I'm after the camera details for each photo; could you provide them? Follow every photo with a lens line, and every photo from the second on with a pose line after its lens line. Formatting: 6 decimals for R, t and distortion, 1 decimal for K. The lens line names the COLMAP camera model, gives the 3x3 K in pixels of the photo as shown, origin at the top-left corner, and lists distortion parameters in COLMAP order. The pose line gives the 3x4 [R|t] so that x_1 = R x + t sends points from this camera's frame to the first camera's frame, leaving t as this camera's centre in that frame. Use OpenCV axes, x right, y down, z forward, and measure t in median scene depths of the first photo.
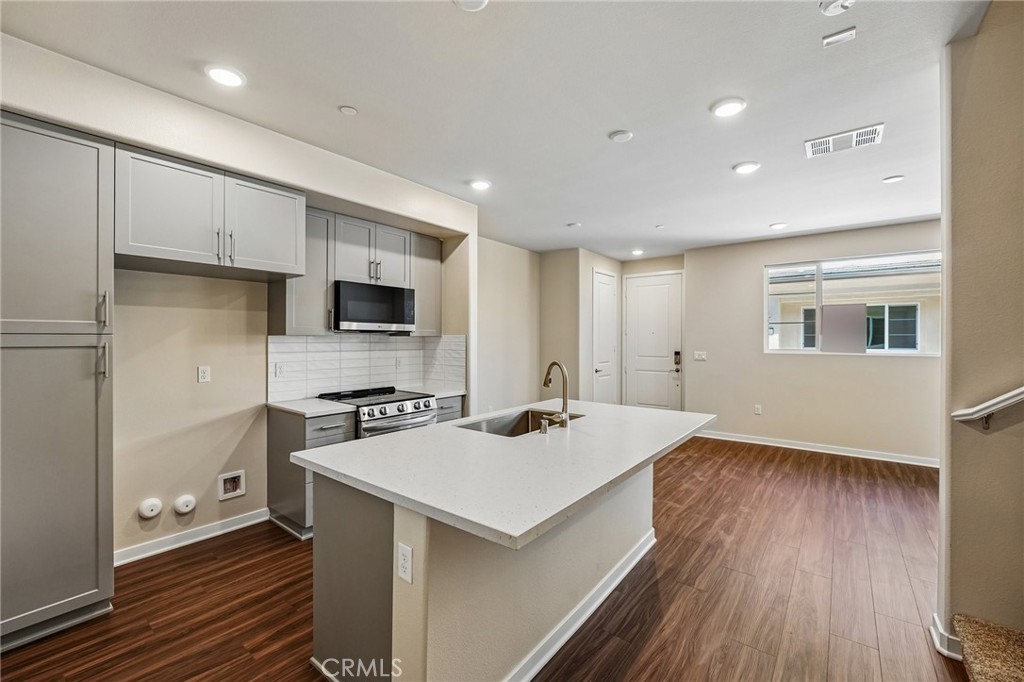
lens RADIAL K [[422.0, 0, 508.3], [0, 422.0, 337.8], [0, 0, 1]] dist [-0.015113, 0.000831]
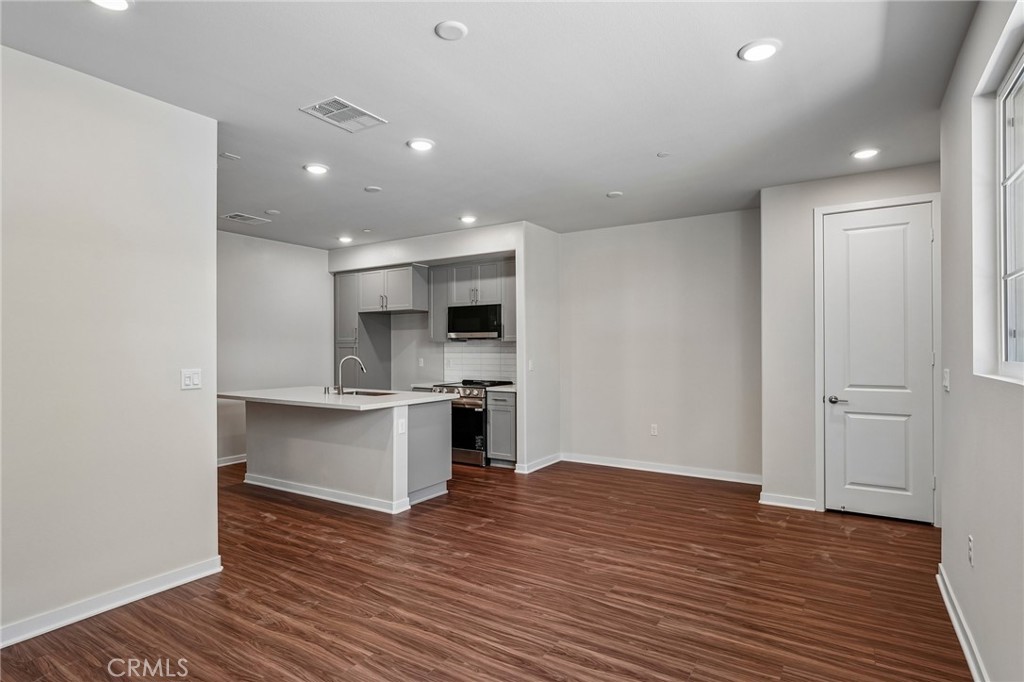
lens RADIAL K [[539.9, 0, 506.2], [0, 539.9, 352.1], [0, 0, 1]] dist [0.005171, -0.002337]
pose [[0.097387, 0.005243, -0.995233, 1.454845], [0.006674, 0.999960, 0.005920, 0.019975], [0.995224, -0.007219, 0.097348, 0.905096]]
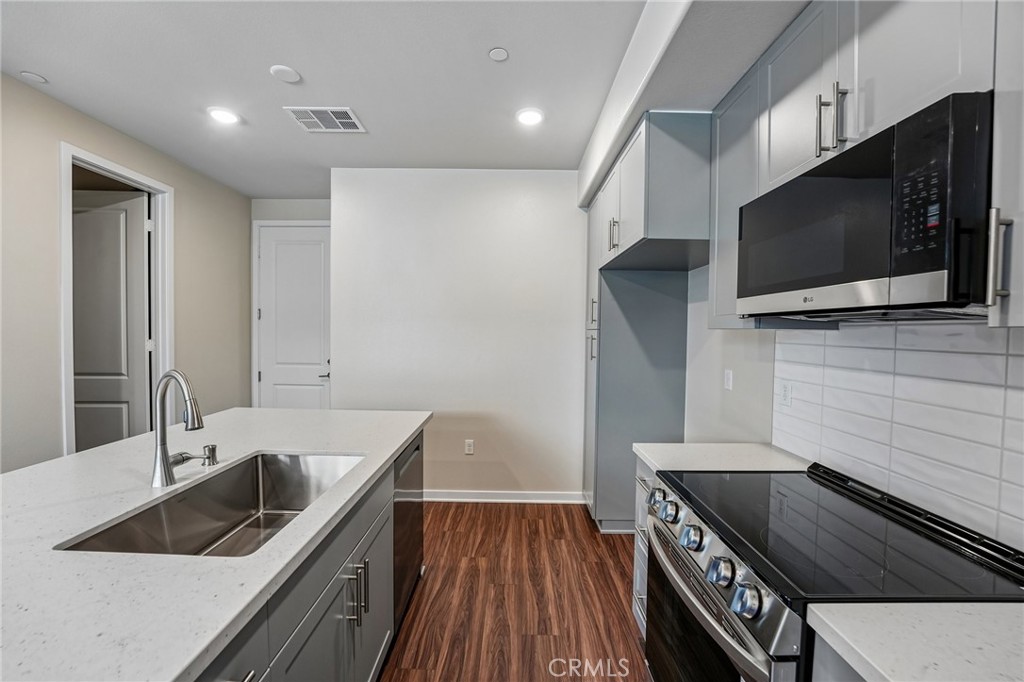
lens RADIAL K [[422.0, 0, 508.3], [0, 422.0, 343.5], [0, 0, 1]] dist [-0.015113, 0.000831]
pose [[-0.790516, 0.008116, -0.612388, 0.070009], [-0.011059, 0.999560, 0.027522, 0.001143], [0.612342, 0.028529, -0.790078, 1.075096]]
